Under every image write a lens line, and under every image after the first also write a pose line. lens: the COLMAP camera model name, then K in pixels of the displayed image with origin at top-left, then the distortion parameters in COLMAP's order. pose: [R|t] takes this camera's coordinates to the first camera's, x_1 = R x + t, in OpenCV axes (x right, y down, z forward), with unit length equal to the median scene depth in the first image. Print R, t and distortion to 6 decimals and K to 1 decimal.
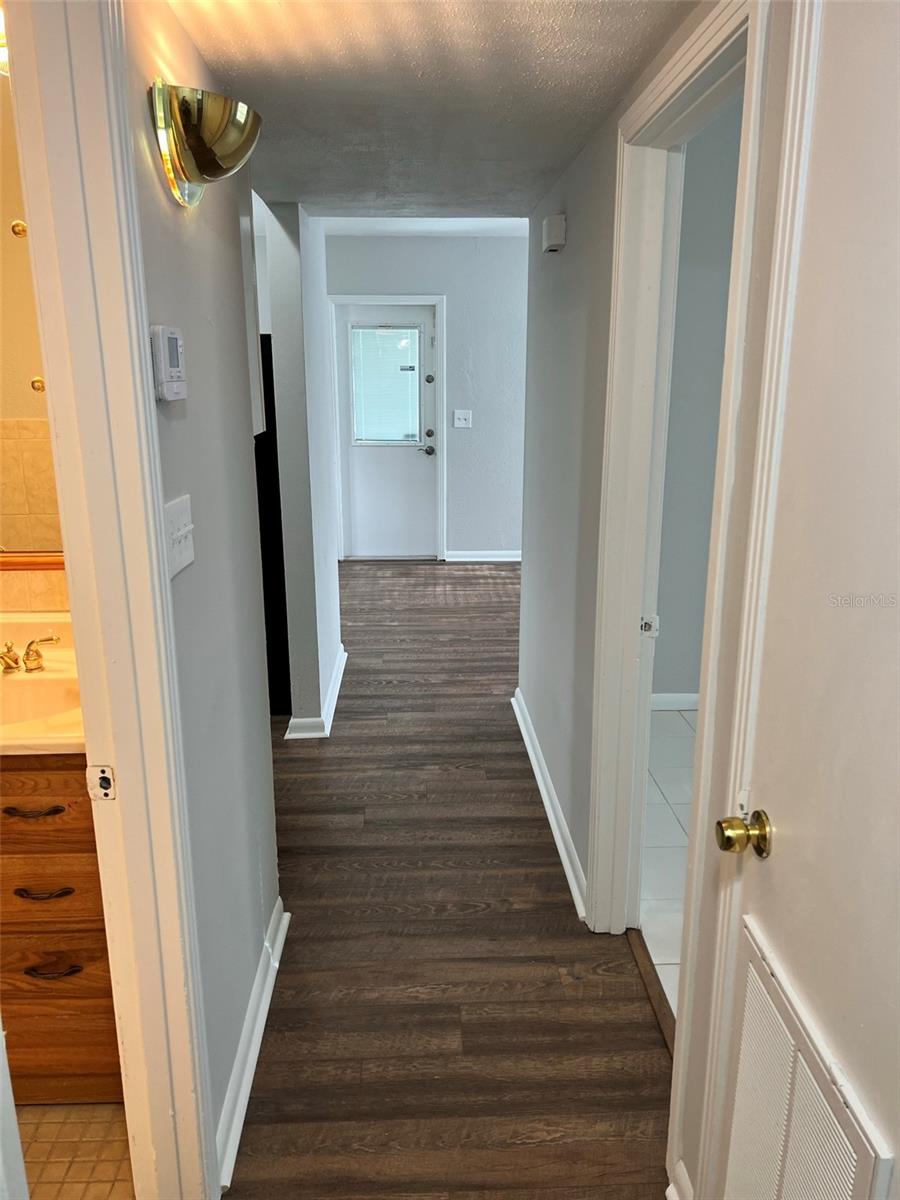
lens RADIAL K [[916.4, 0, 450.0], [0, 916.4, 600.0], [0, 0, 1]] dist [0.005105, 0.000704]
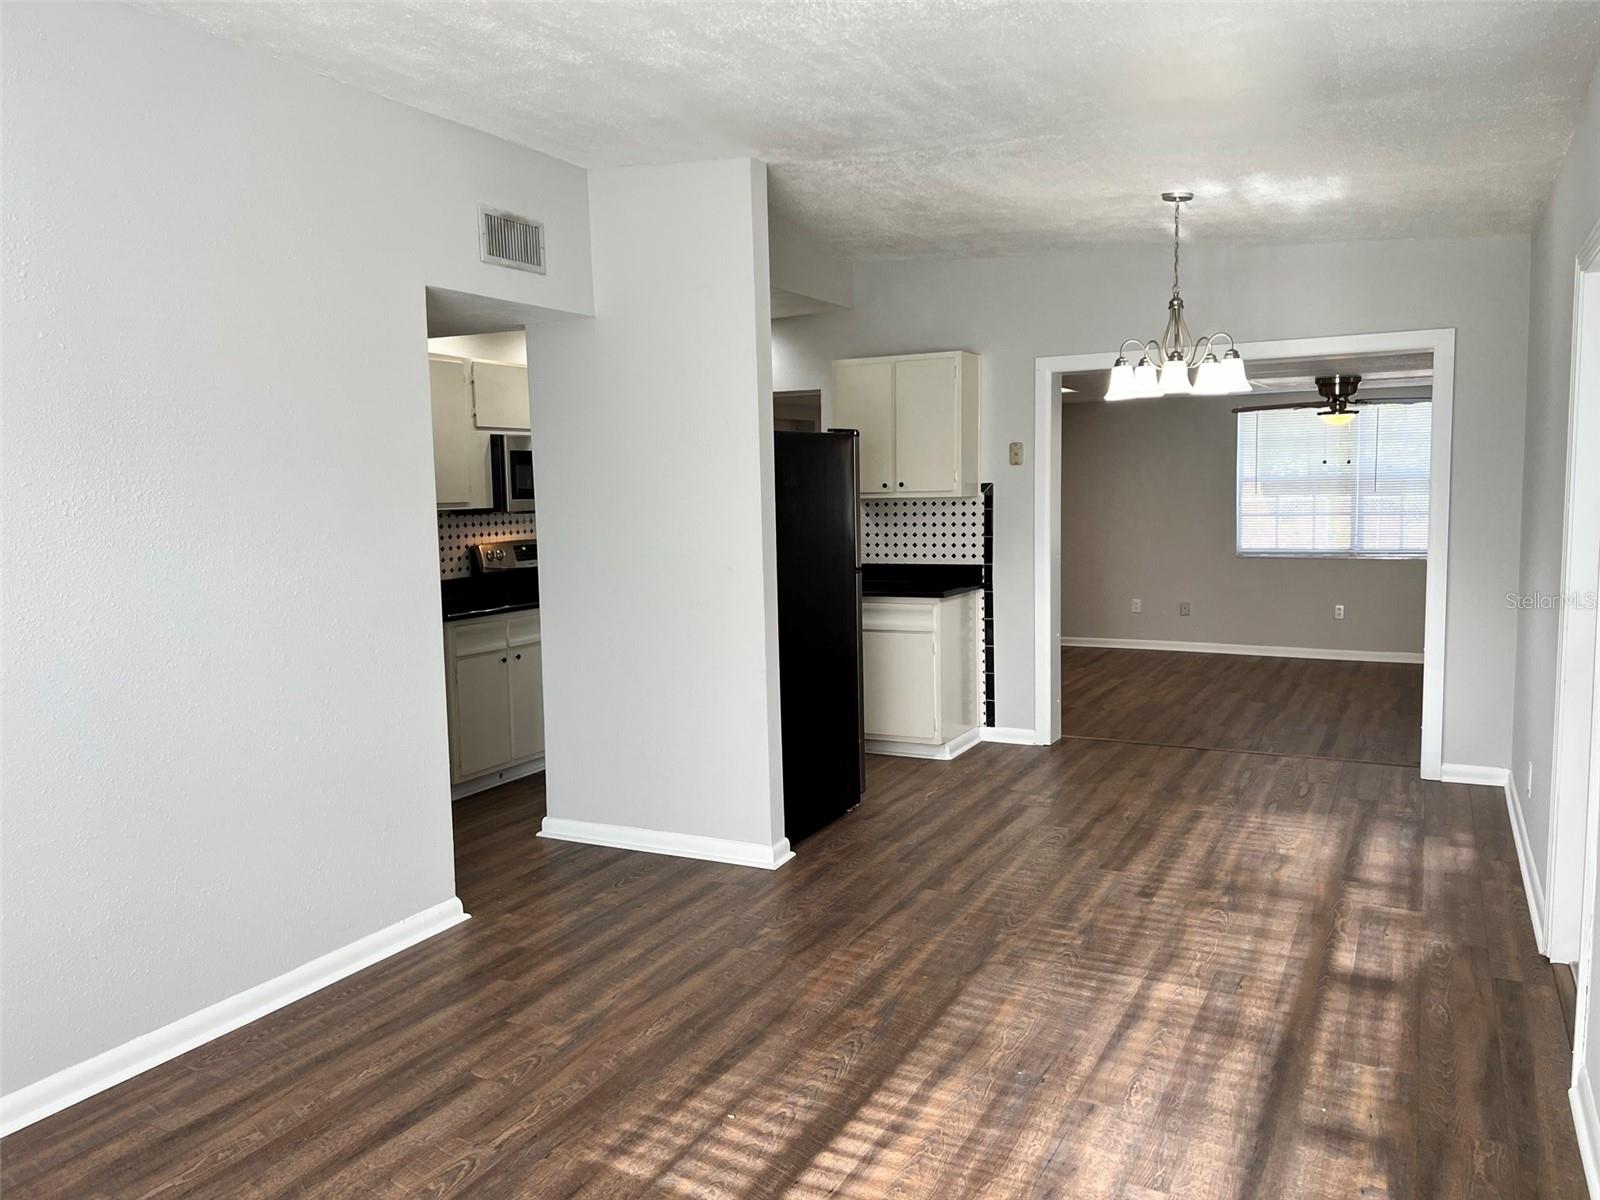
lens RADIAL K [[1221.9, 0, 800.0], [0, 1221.9, 600.0], [0, 0, 1]] dist [0.005105, 0.000704]
pose [[-0.488401, 0.098101, -0.867087, 0.696074], [-0.208974, 0.951598, 0.225370, -0.366863], [0.847227, 0.291270, -0.444261, 1.489953]]
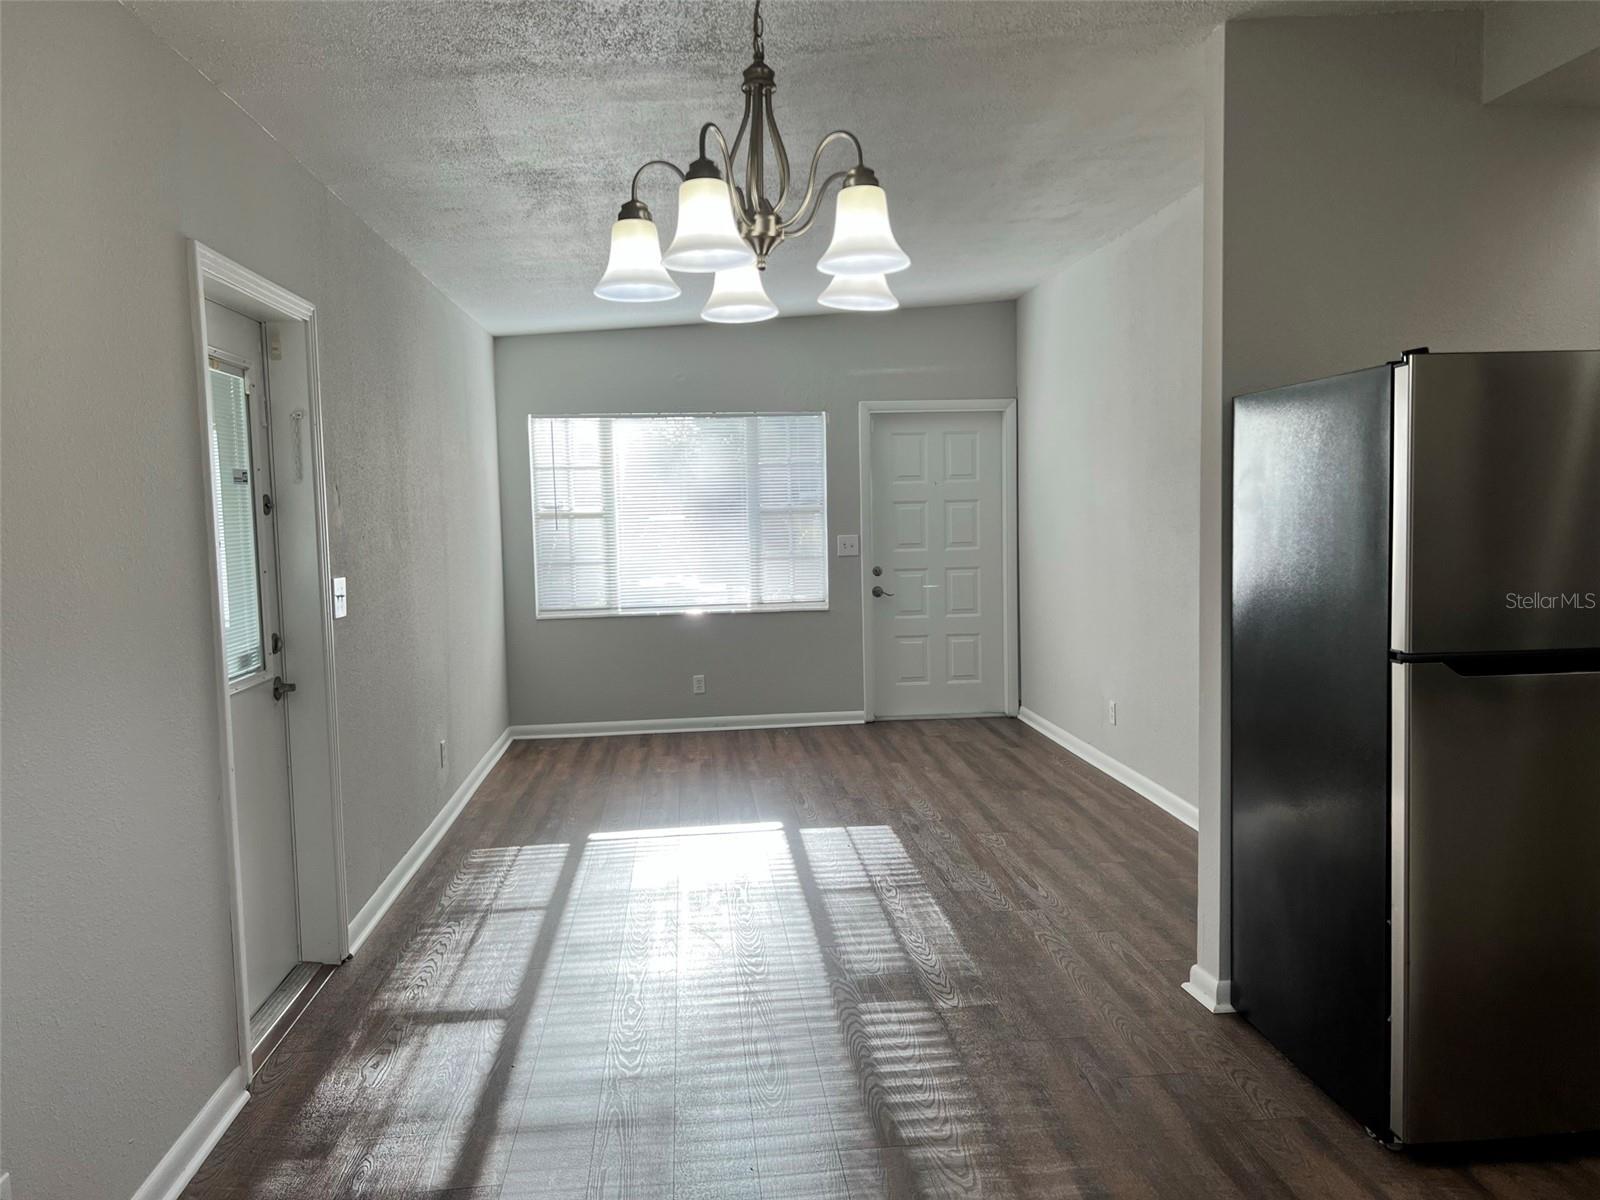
lens RADIAL K [[1188.6, 0, 807.7], [0, 1188.6, 593.8], [0, 0, 1]] dist [0.026905, -0.001291]
pose [[-0.066278, -0.068650, 0.995437, -0.812552], [0.285286, 0.954680, 0.084834, -0.292177], [-0.956148, 0.289607, -0.043690, 1.284085]]
